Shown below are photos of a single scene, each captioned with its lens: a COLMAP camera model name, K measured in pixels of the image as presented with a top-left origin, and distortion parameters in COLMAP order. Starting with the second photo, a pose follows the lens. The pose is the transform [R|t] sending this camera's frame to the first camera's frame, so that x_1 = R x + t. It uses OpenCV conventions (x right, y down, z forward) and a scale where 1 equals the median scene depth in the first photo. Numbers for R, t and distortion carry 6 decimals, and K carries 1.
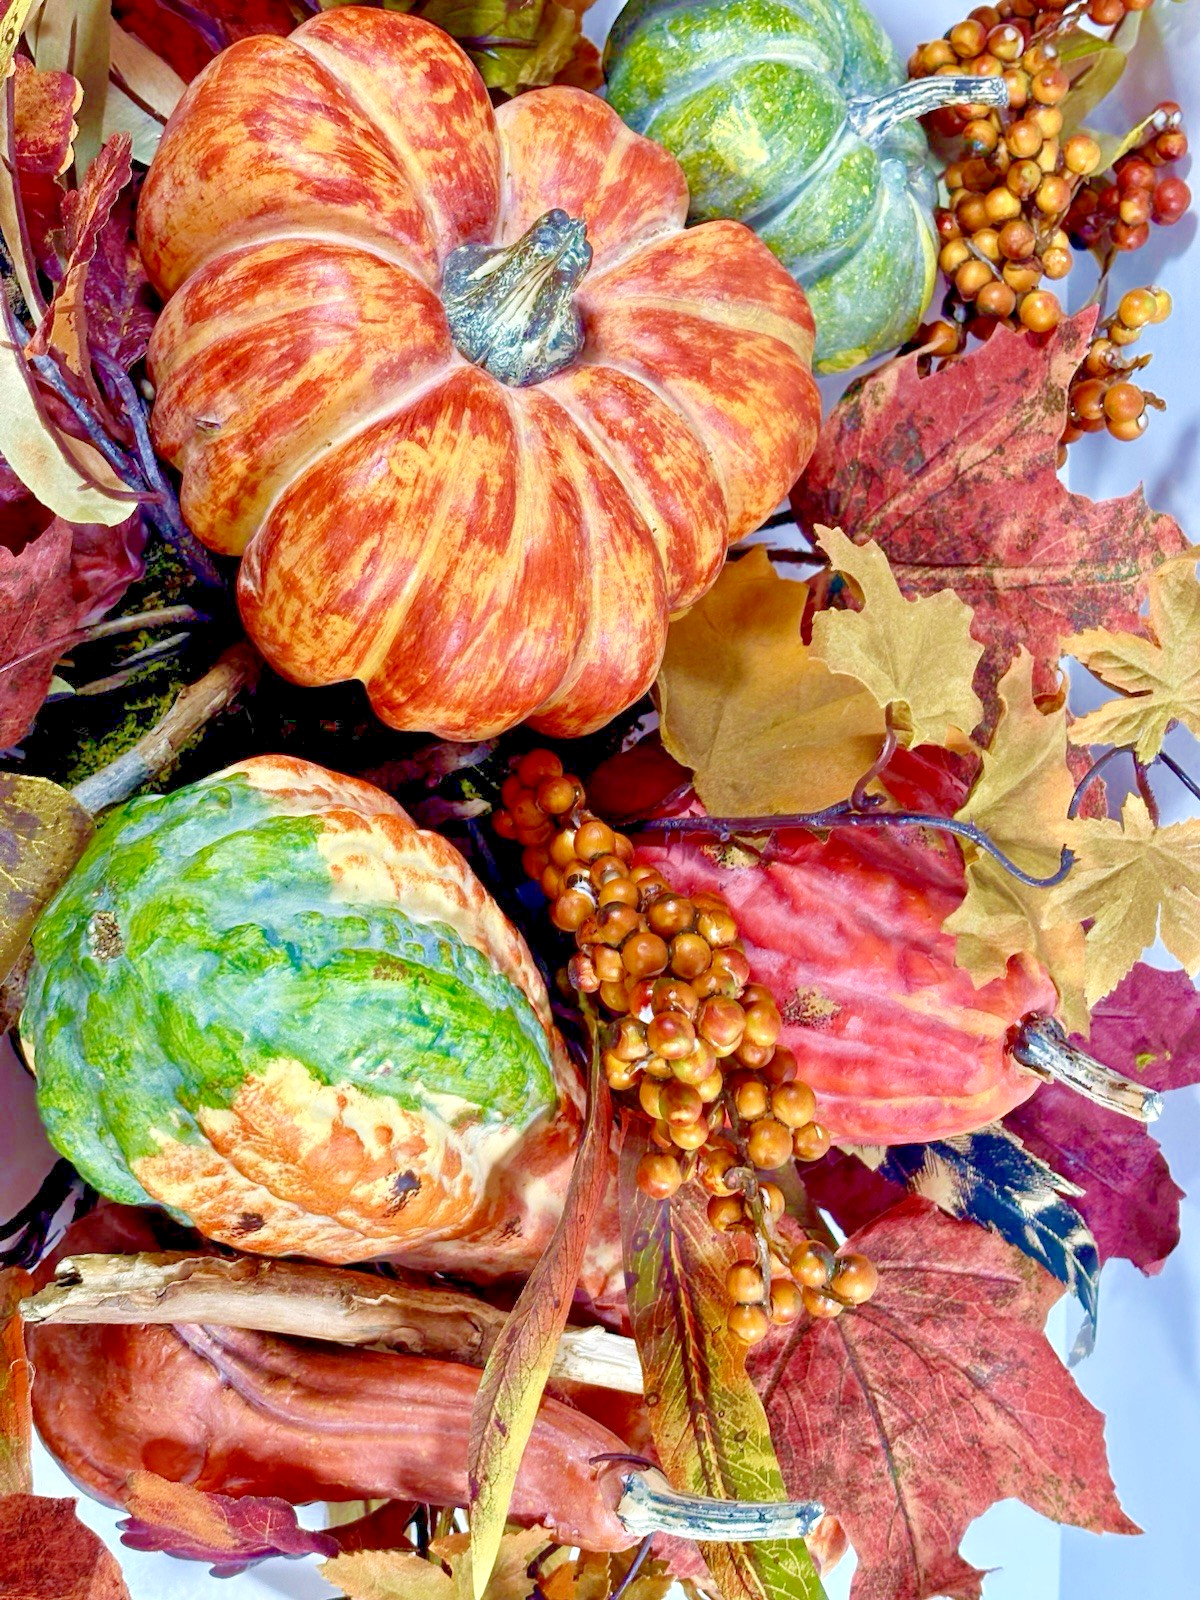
lens RADIAL K [[2404.4, 0, 620.3], [0, 2404.4, 798.0], [0, 0, 1]] dist [0.084921, 0.000000]
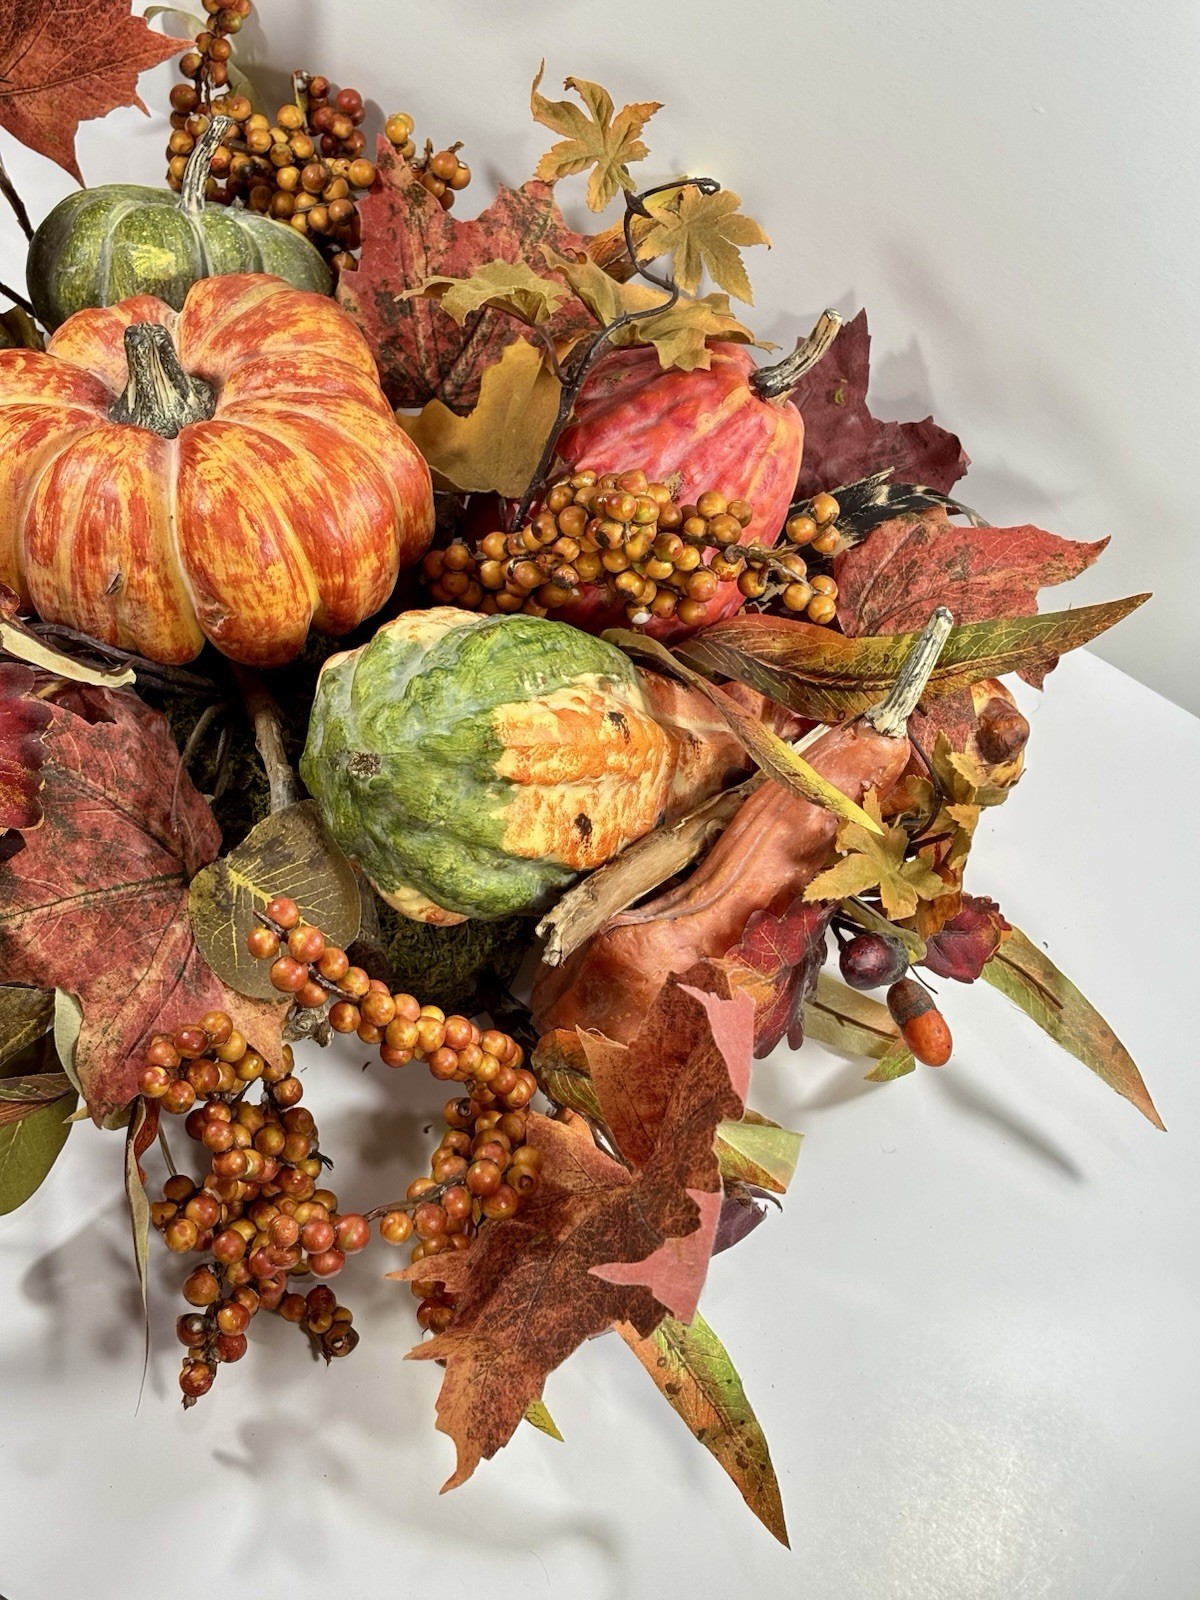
lens RADIAL K [[2404.4, 0, 650.8], [0, 2404.4, 824.6], [0, 0, 1]] dist [0.084921, 0.000000]
pose [[0.523990, -0.828114, 0.199150, -0.408420], [0.851422, 0.515515, -0.096567, 0.339593], [-0.022696, 0.220161, 0.975199, -0.416565]]
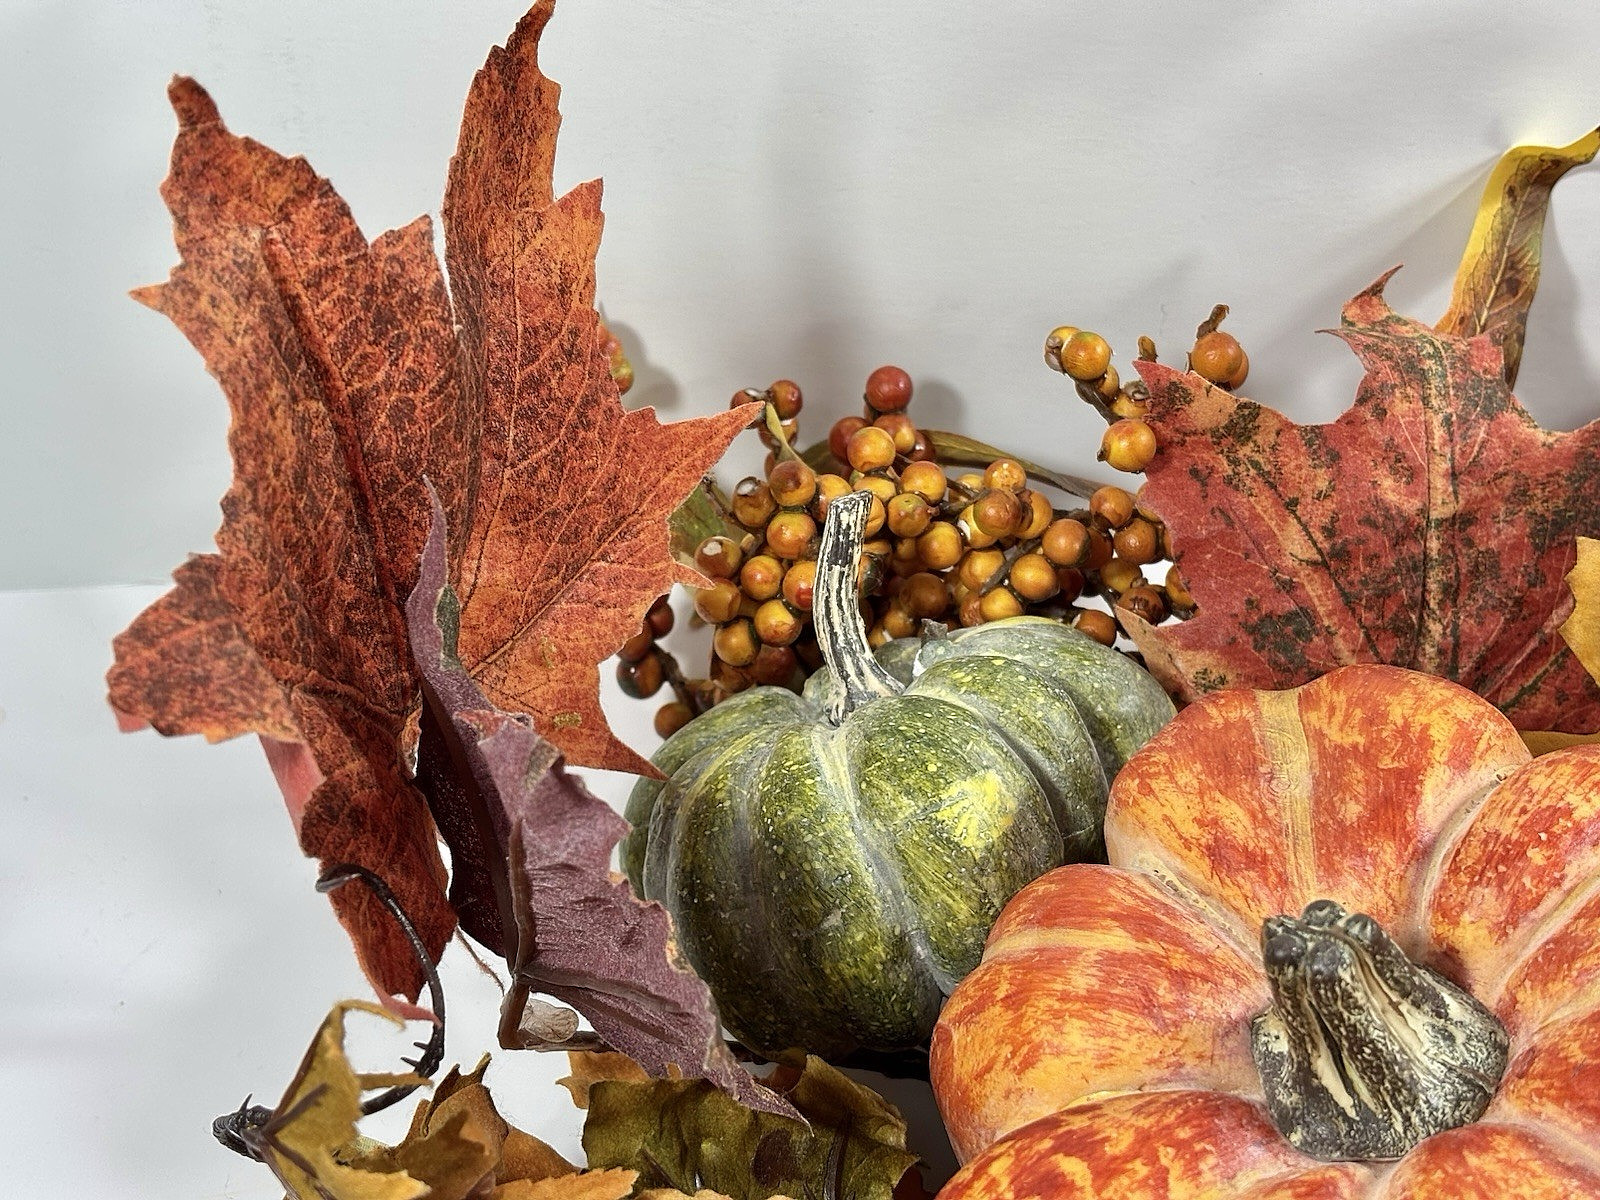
lens RADIAL K [[2404.4, 0, 823.3], [0, 2404.4, 603.6], [0, 0, 1]] dist [0.084921, 0.000000]
pose [[-0.069699, -0.915489, 0.396259, -0.183369], [0.996568, -0.046120, 0.068737, -0.394979], [-0.044653, 0.399690, 0.915562, 0.379066]]
